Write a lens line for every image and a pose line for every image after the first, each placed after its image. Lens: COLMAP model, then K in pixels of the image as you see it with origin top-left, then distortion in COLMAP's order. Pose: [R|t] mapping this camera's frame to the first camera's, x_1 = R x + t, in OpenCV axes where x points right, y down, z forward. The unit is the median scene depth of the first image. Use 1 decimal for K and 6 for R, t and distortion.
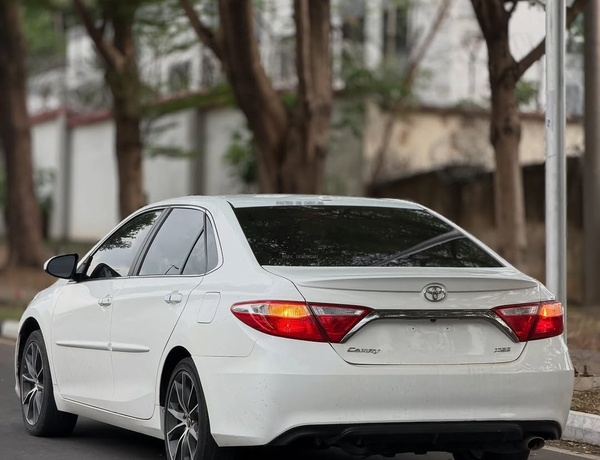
lens RADIAL K [[2223.2, 0, 300.0], [0, 2223.2, 230.0], [0, 0, 1]] dist [0.242995, 3.810165]
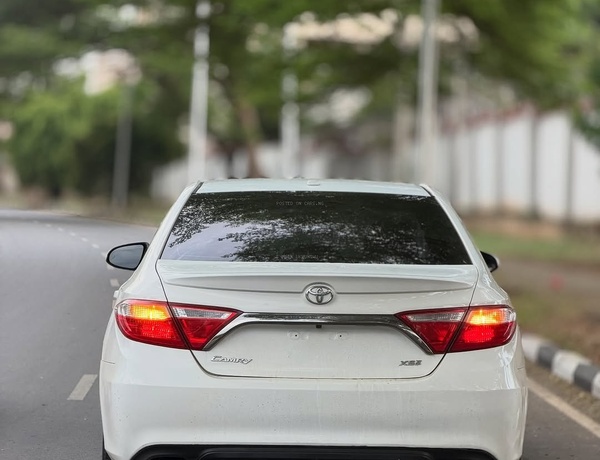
lens RADIAL K [[2223.2, 0, 300.0], [0, 2223.2, 230.0], [0, 0, 1]] dist [0.242995, 3.810165]
pose [[0.941375, 0.004139, -0.337338, 0.339545], [-0.004715, 0.999988, -0.000886, 0.004623], [0.337330, 0.002425, 0.941383, 0.198519]]
